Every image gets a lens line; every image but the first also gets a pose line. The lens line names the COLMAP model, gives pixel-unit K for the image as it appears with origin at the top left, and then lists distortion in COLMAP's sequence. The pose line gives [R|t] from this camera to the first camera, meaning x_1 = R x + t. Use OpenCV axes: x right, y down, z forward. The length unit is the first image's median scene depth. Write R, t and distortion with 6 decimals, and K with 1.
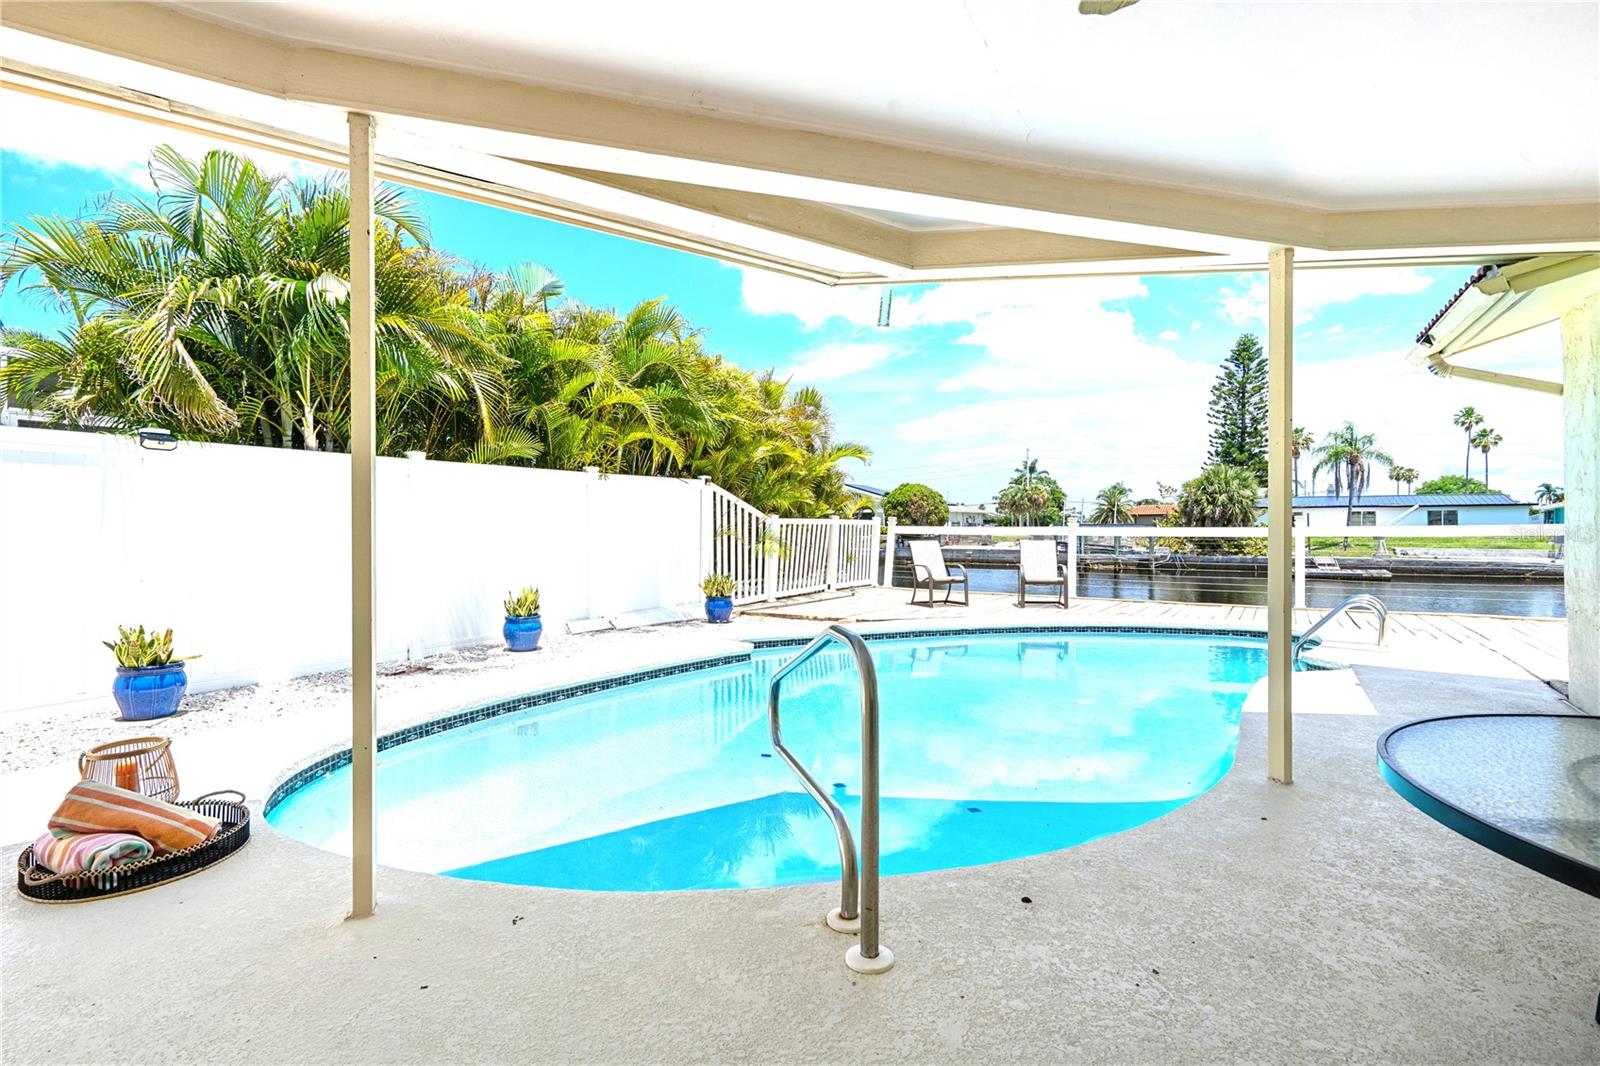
lens RADIAL K [[754.3, 0, 794.0], [0, 754.3, 517.2], [0, 0, 1]] dist [0.000609, 0.000153]
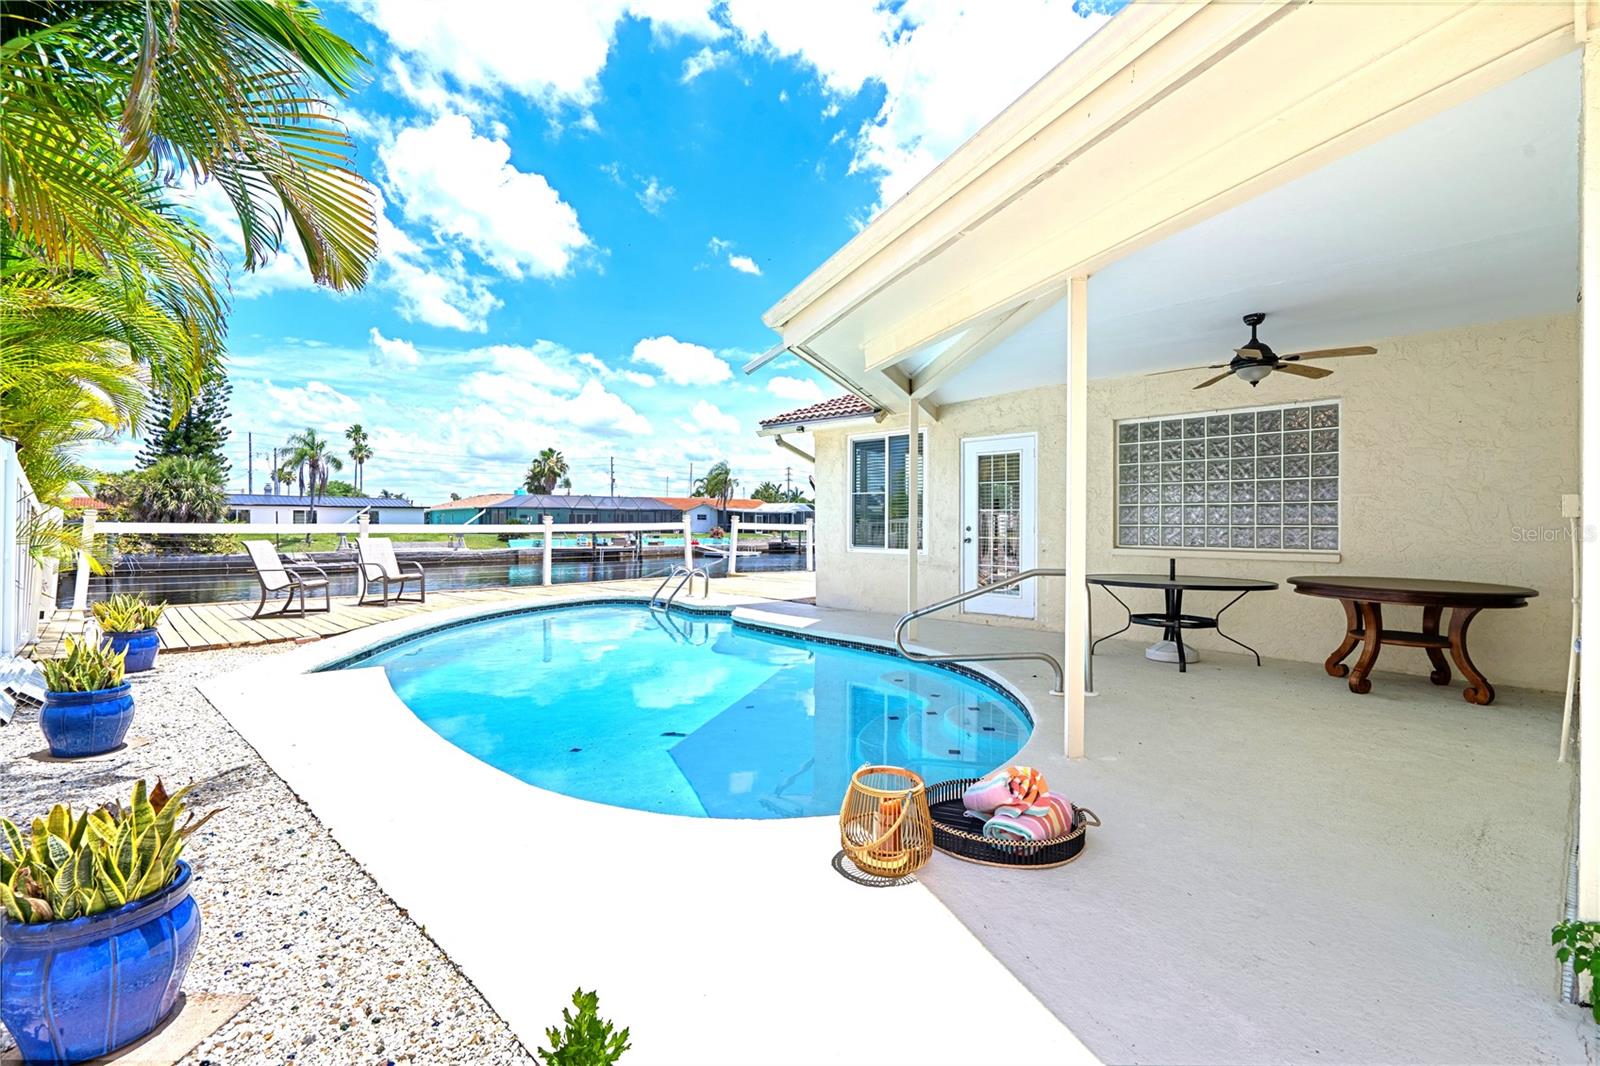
lens RADIAL K [[749.0, 0, 770.6], [0, 749.0, 533.8], [0, 0, 1]] dist [0.001099, 0.000209]
pose [[0.286677, -0.010203, 0.957973, -0.089144], [-0.014091, 0.999790, 0.014865, 0.000851], [-0.957924, -0.017760, 0.286473, 0.043257]]
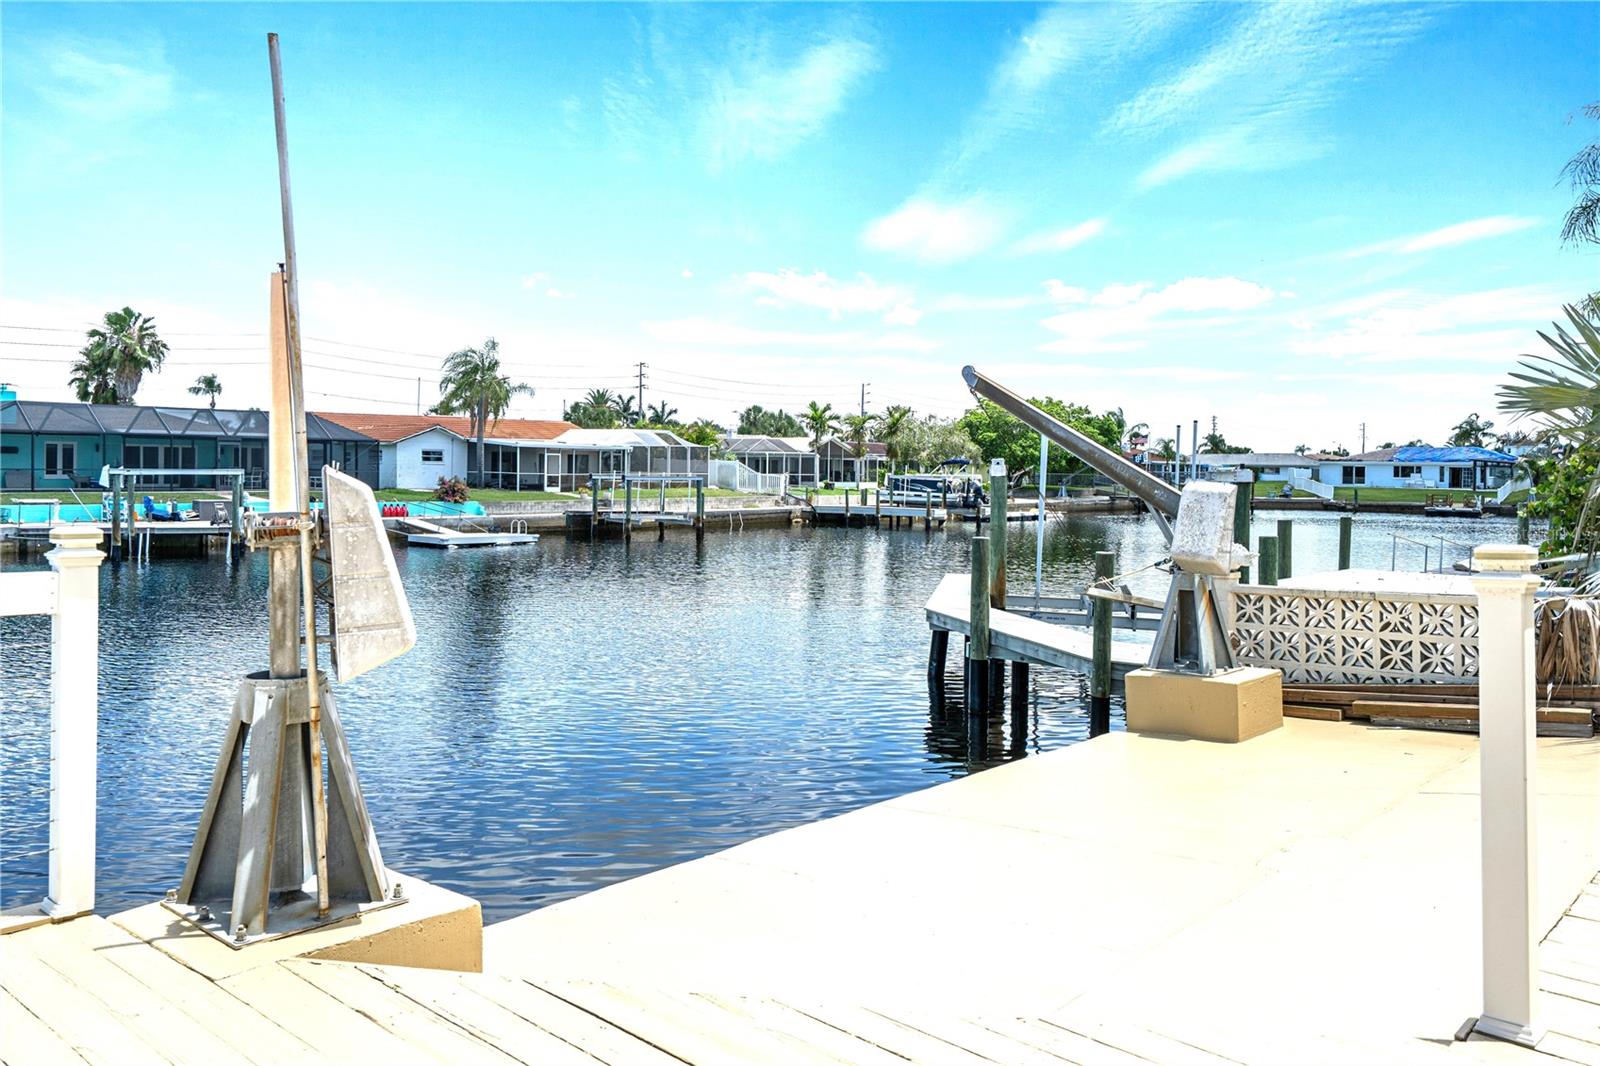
lens RADIAL K [[1243.5, 0, 800.0], [0, 1243.5, 533.0], [0, 0, 1]] dist [-0.000671, 0.000713]
pose [[0.163207, -0.047849, 0.985431, 0.161626], [-0.024652, 0.998314, 0.052558, -0.005108], [-0.986284, -0.032871, 0.161753, 0.063478]]
